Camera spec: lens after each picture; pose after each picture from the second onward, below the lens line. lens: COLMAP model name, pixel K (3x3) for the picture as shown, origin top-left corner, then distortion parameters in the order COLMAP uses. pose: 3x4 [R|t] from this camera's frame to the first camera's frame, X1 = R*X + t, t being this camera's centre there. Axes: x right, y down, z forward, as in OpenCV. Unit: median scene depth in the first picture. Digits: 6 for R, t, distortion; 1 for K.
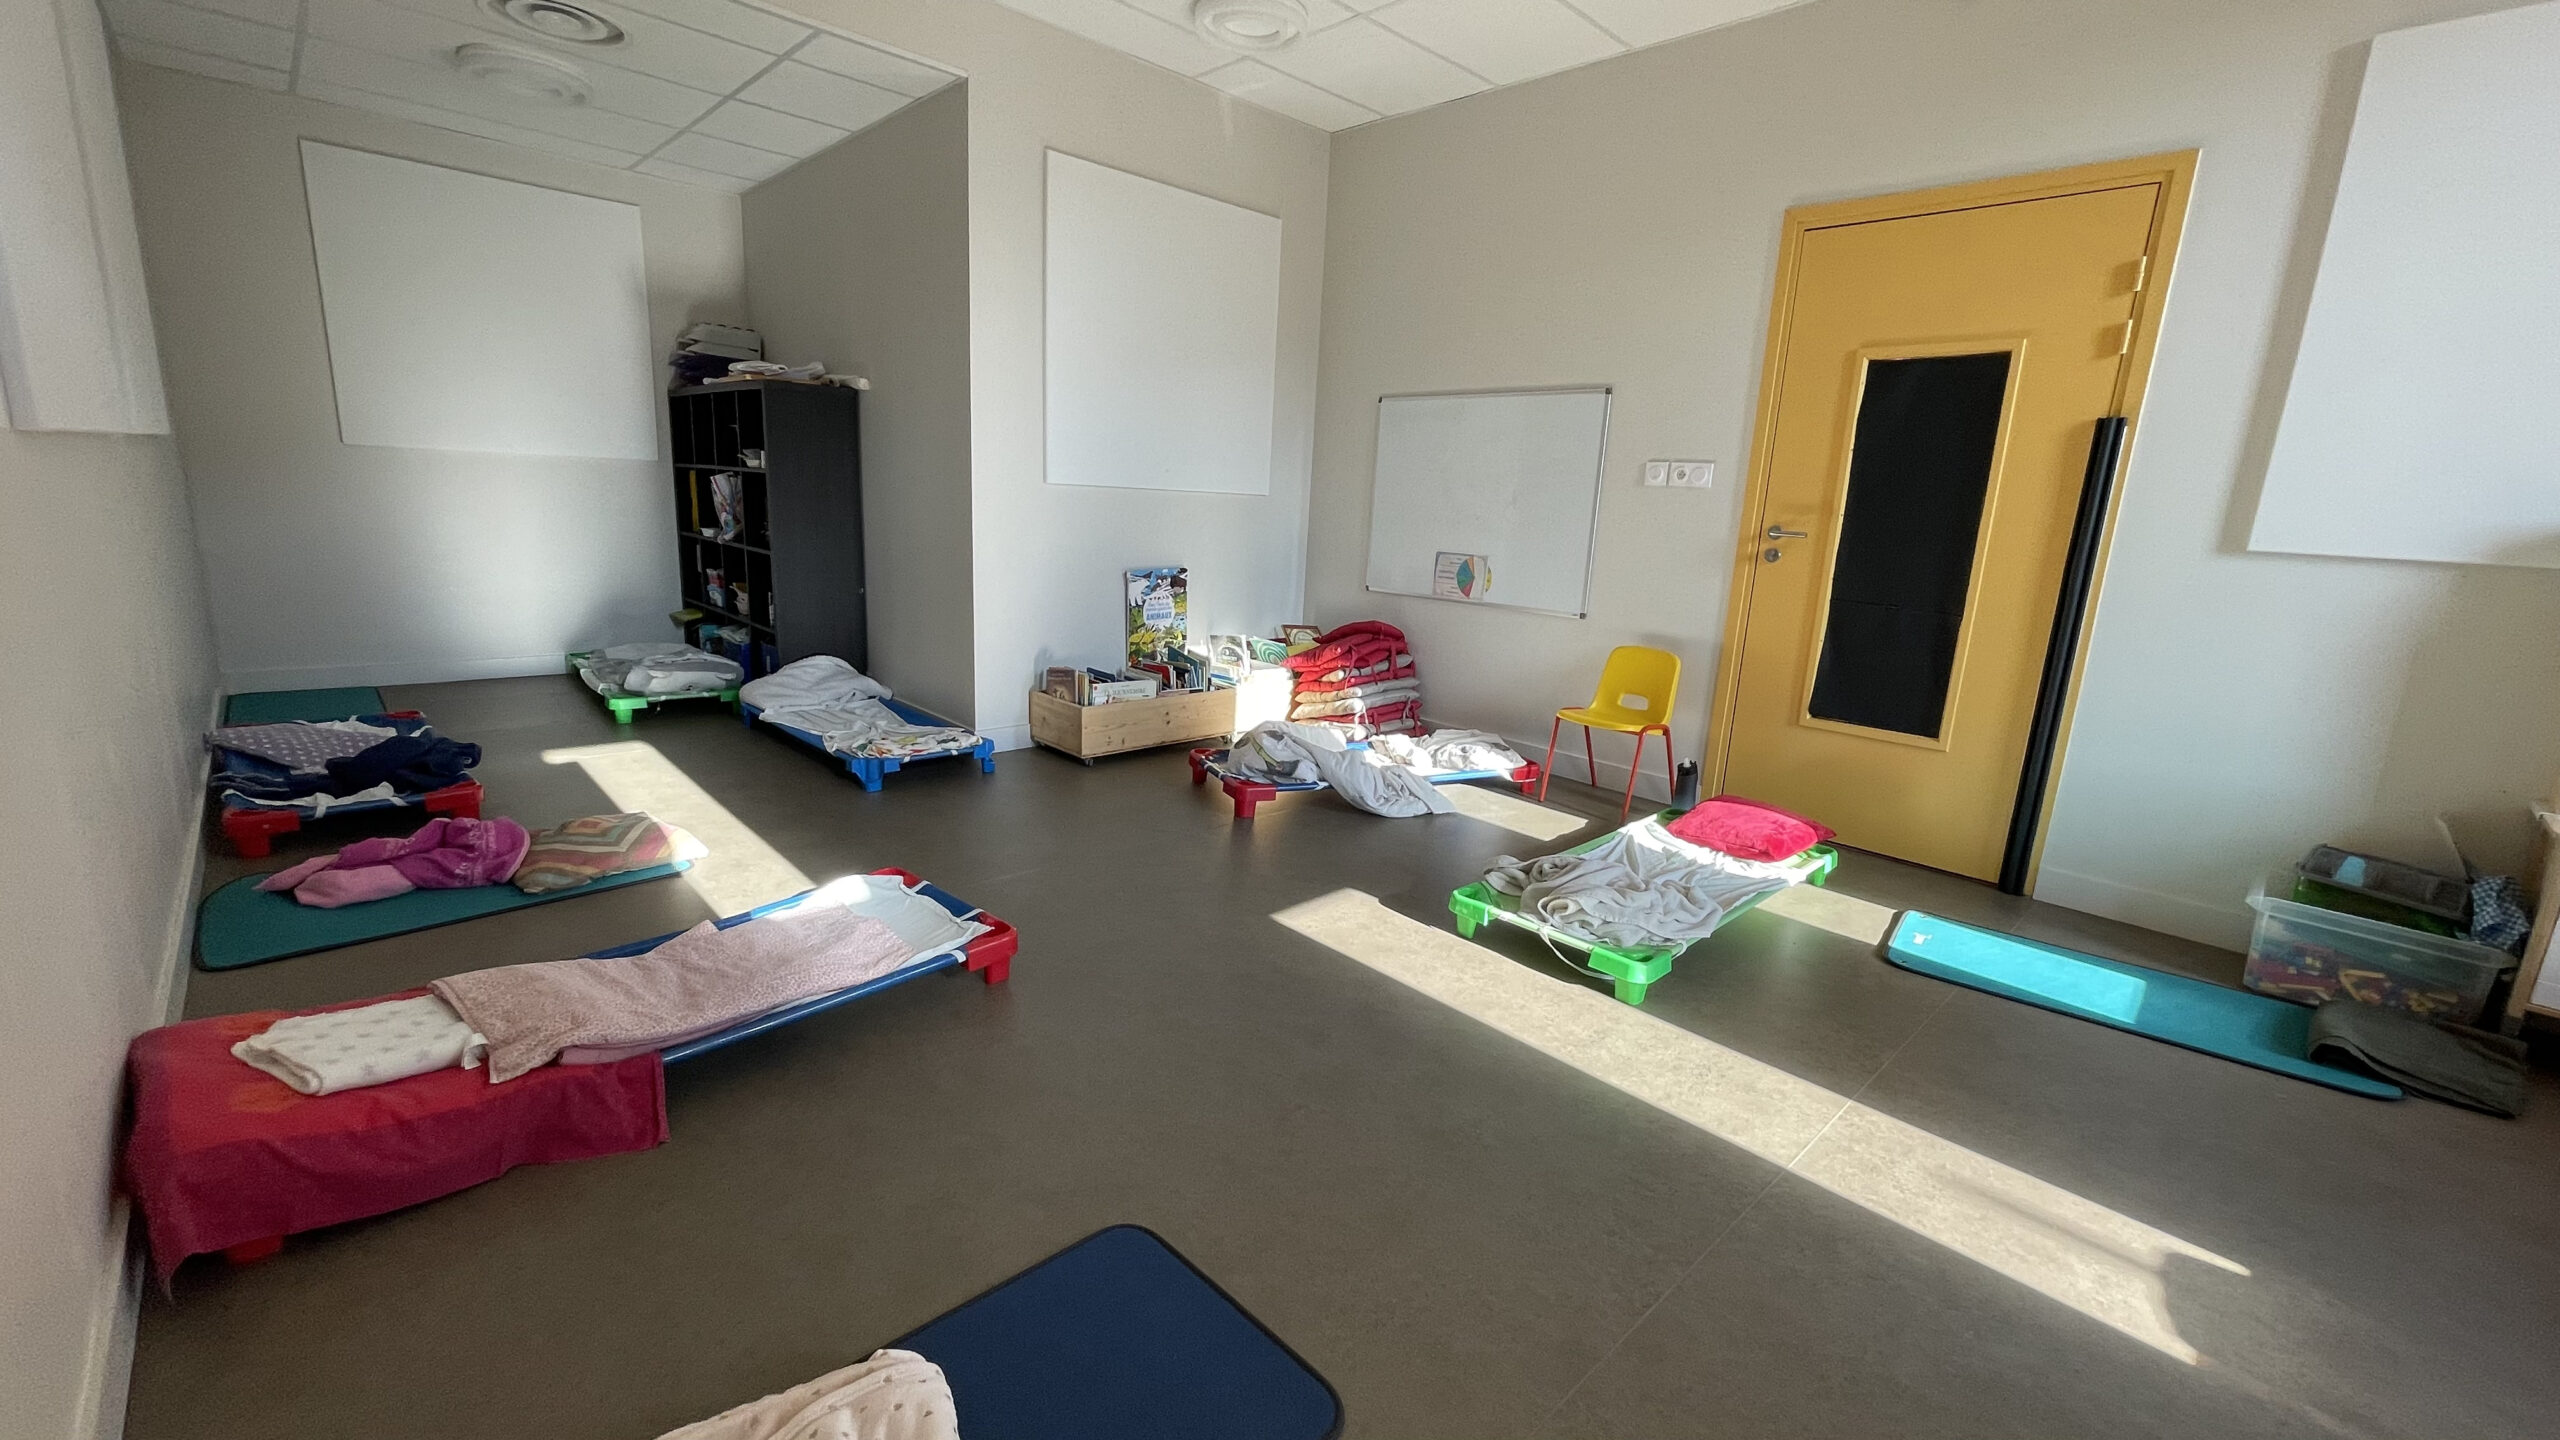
lens RADIAL K [[1031.9, 0, 1288.1], [0, 1031.9, 720.2], [0, 0, 1]] dist [-0.000133, 0.000266]
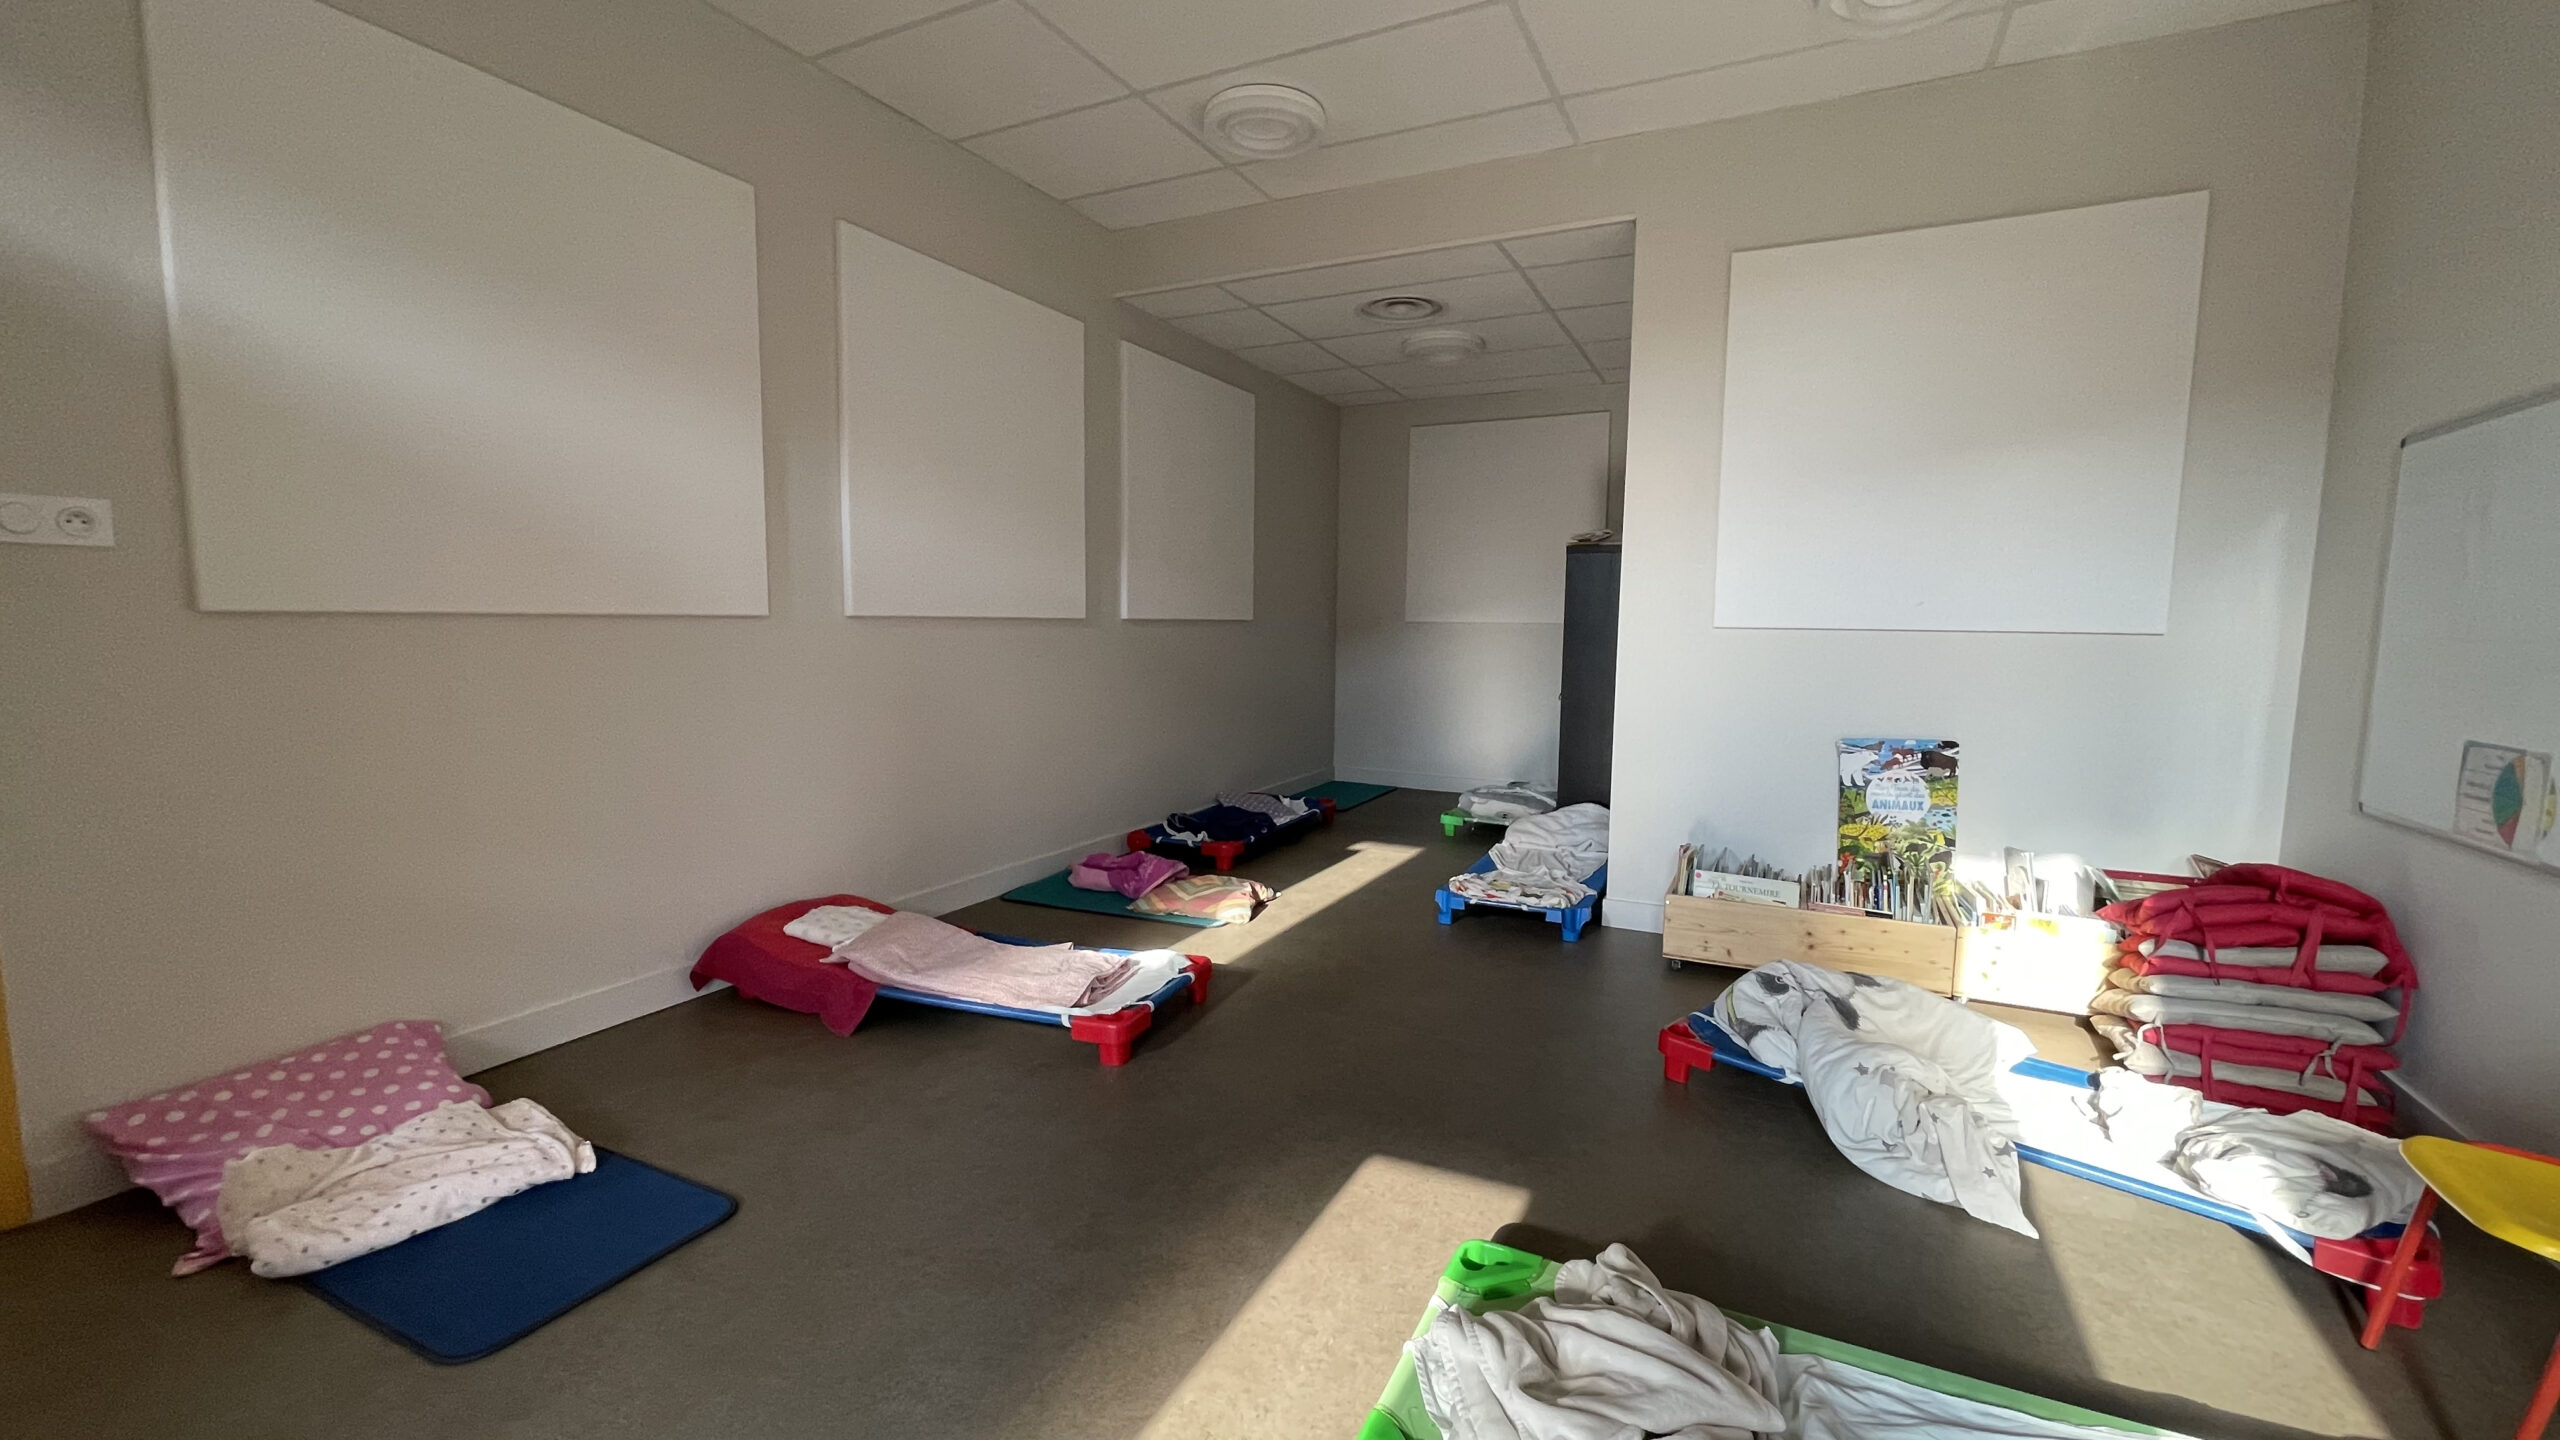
lens RADIAL K [[1031.9, 0, 1288.1], [0, 1031.9, 720.2], [0, 0, 1]] dist [-0.000133, 0.000266]
pose [[0.345880, 0.043977, -0.937248, 0.398513], [-0.197891, 0.979851, -0.027053, -0.056817], [0.917173, 0.194830, 0.347613, 0.362634]]
